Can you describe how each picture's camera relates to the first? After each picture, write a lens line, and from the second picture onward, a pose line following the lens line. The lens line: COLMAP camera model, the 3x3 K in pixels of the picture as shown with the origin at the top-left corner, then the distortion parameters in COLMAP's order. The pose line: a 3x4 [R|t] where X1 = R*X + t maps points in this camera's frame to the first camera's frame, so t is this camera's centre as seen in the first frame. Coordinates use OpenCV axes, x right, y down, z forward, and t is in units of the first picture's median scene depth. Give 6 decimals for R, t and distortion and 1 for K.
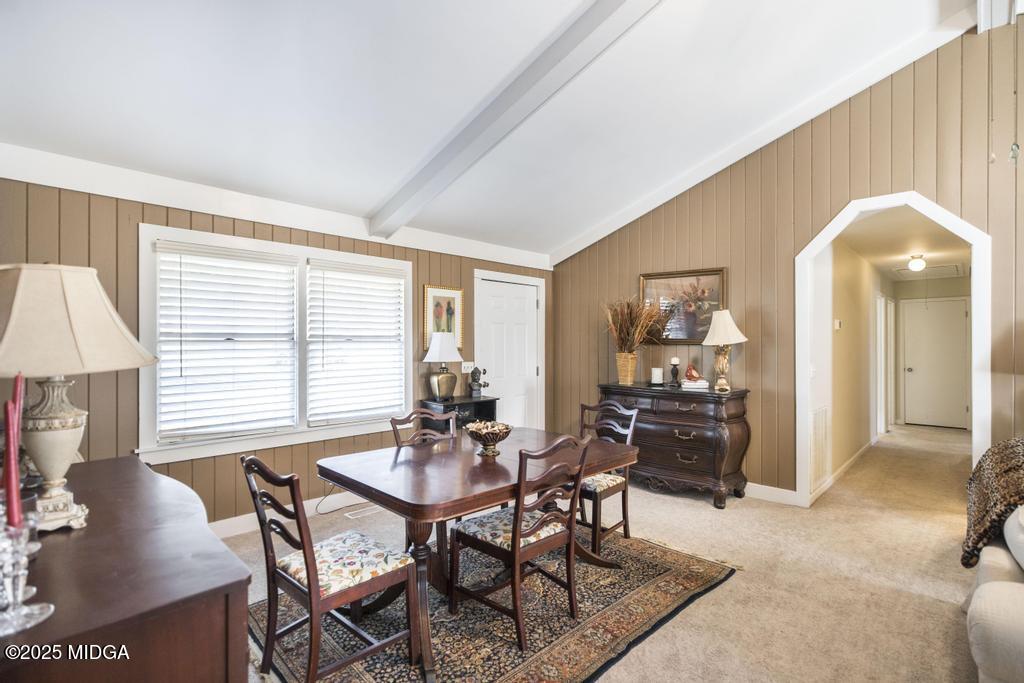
lens RADIAL K [[477.9, 0, 510.3], [0, 477.9, 340.6], [0, 0, 1]] dist [-0.003629, -0.000399]
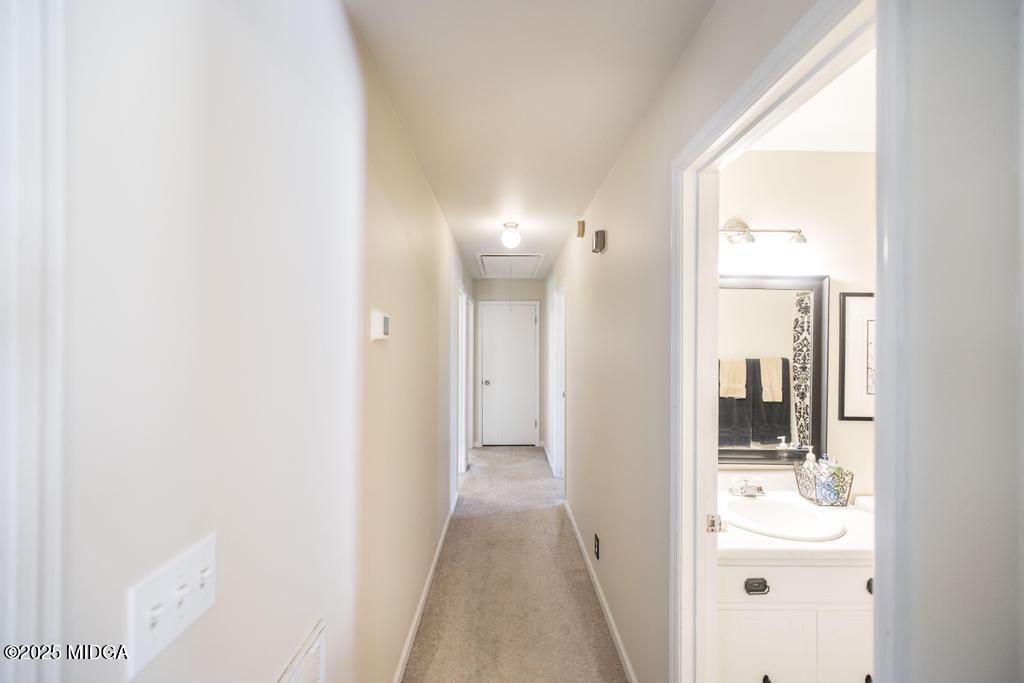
lens RADIAL K [[443.2, 0, 511.2], [0, 443.2, 342.2], [0, 0, 1]] dist [0.000024, 0.000000]
pose [[0.705996, 0.004777, 0.708200, 0.302589], [-0.006637, 0.999978, -0.000129, -0.012641], [-0.708185, -0.004609, 0.706012, 0.405801]]
